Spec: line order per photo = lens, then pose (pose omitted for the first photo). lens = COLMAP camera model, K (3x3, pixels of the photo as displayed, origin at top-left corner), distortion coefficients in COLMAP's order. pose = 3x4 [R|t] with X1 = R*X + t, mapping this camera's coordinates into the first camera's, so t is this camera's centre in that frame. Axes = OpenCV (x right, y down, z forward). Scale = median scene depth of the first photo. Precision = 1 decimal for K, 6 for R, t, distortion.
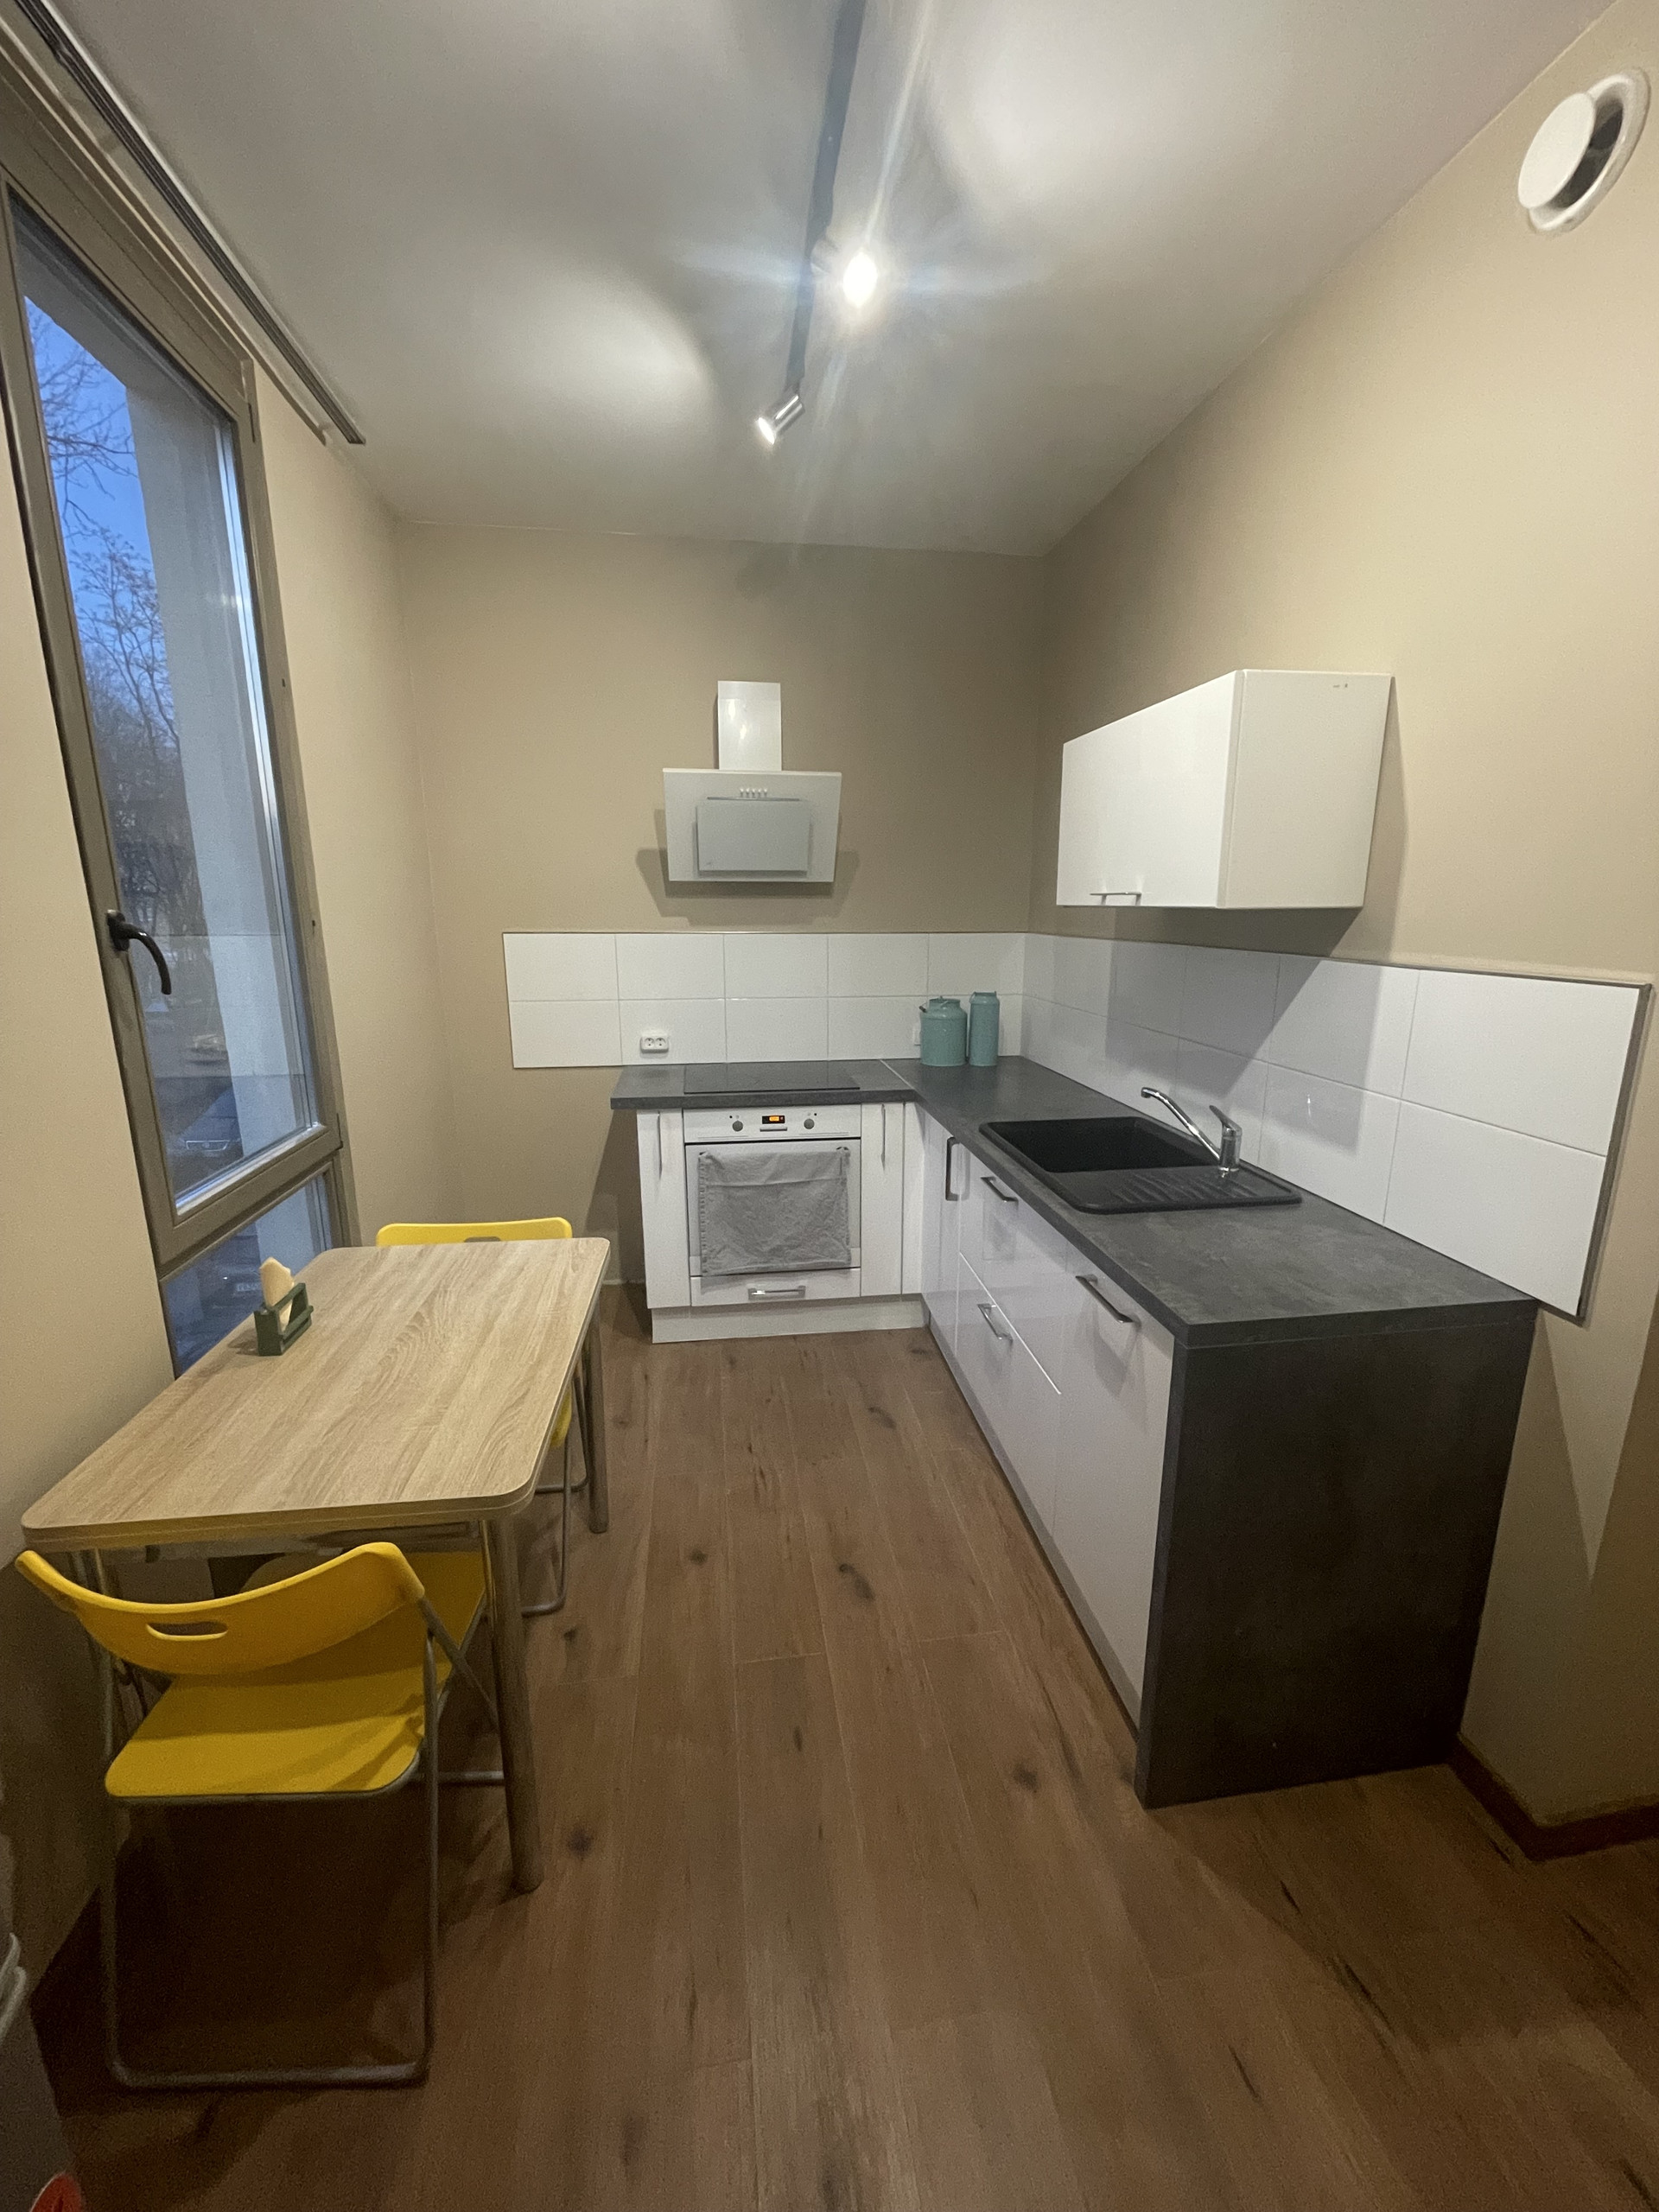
lens RADIAL K [[895.1, 0, 830.2], [0, 895.1, 1104.8], [0, 0, 1]] dist [-0.001136, -0.000285]
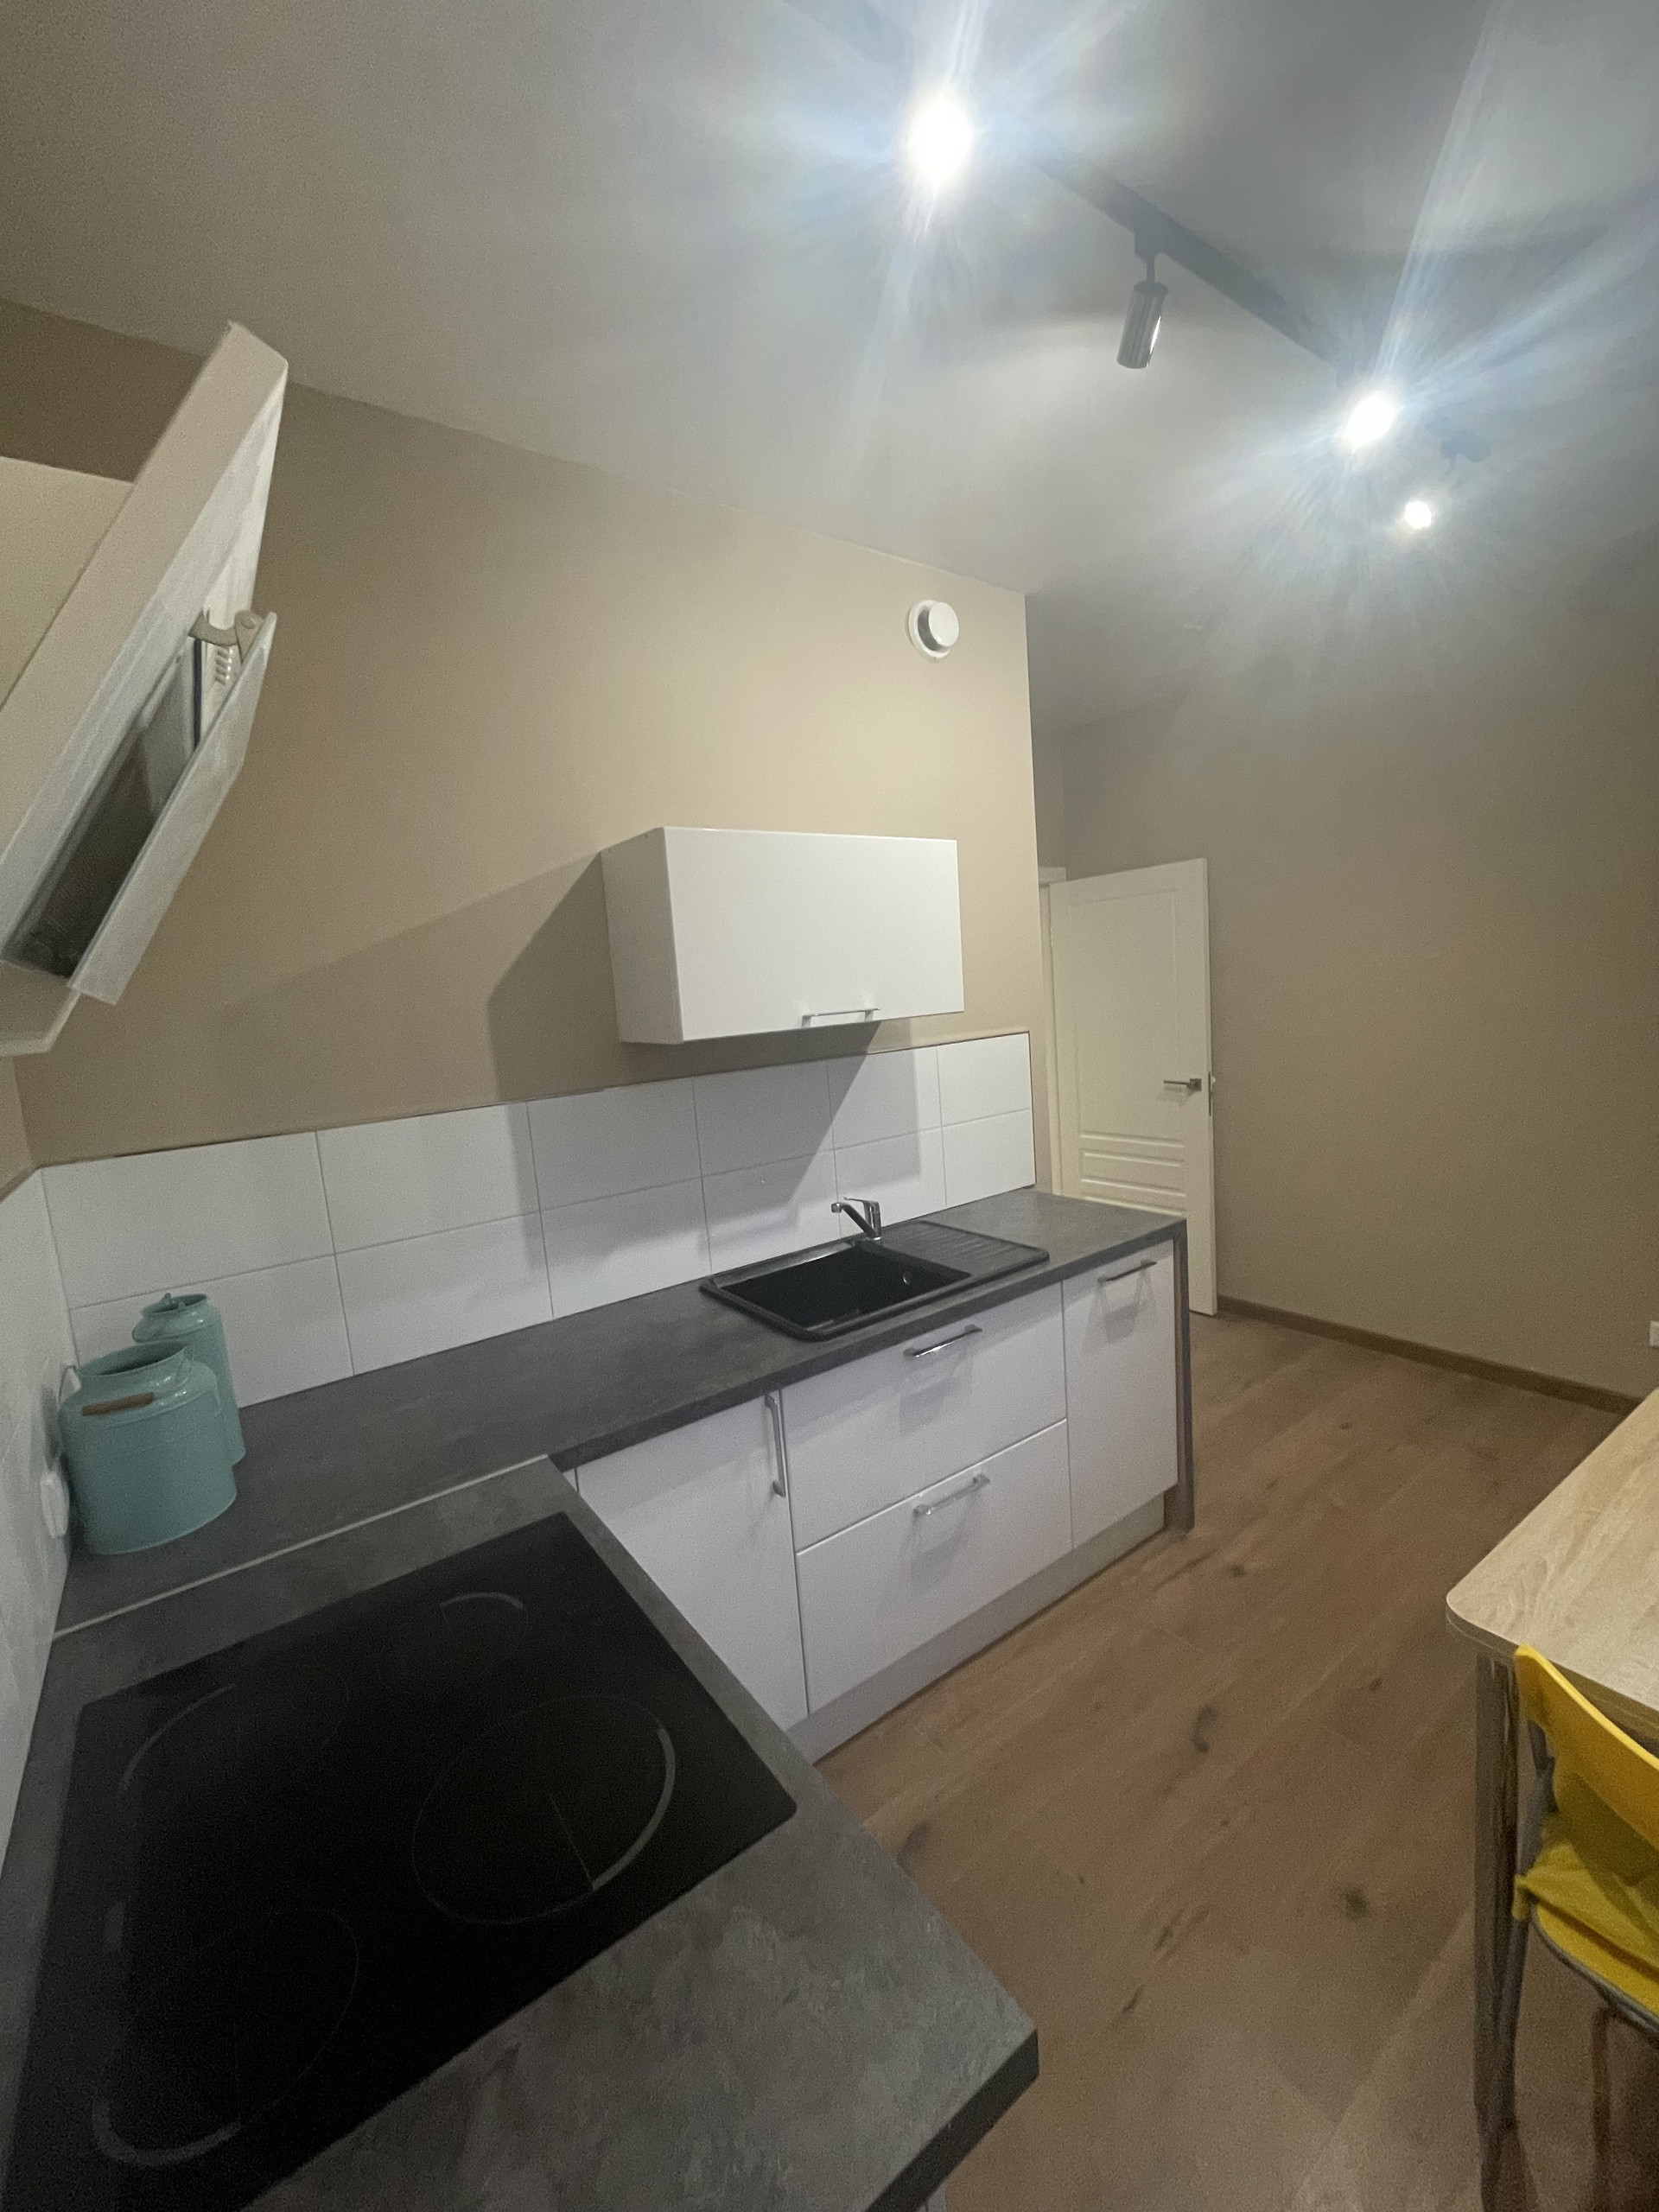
lens RADIAL K [[895.1, 0, 831.0], [0, 895.1, 1106.0], [0, 0, 1]] dist [-0.001136, -0.000285]
pose [[-0.466266, -0.081002, 0.880928, -0.557747], [0.267698, 0.936193, 0.227773, -0.380774], [-0.843169, 0.342026, -0.414831, 1.511903]]
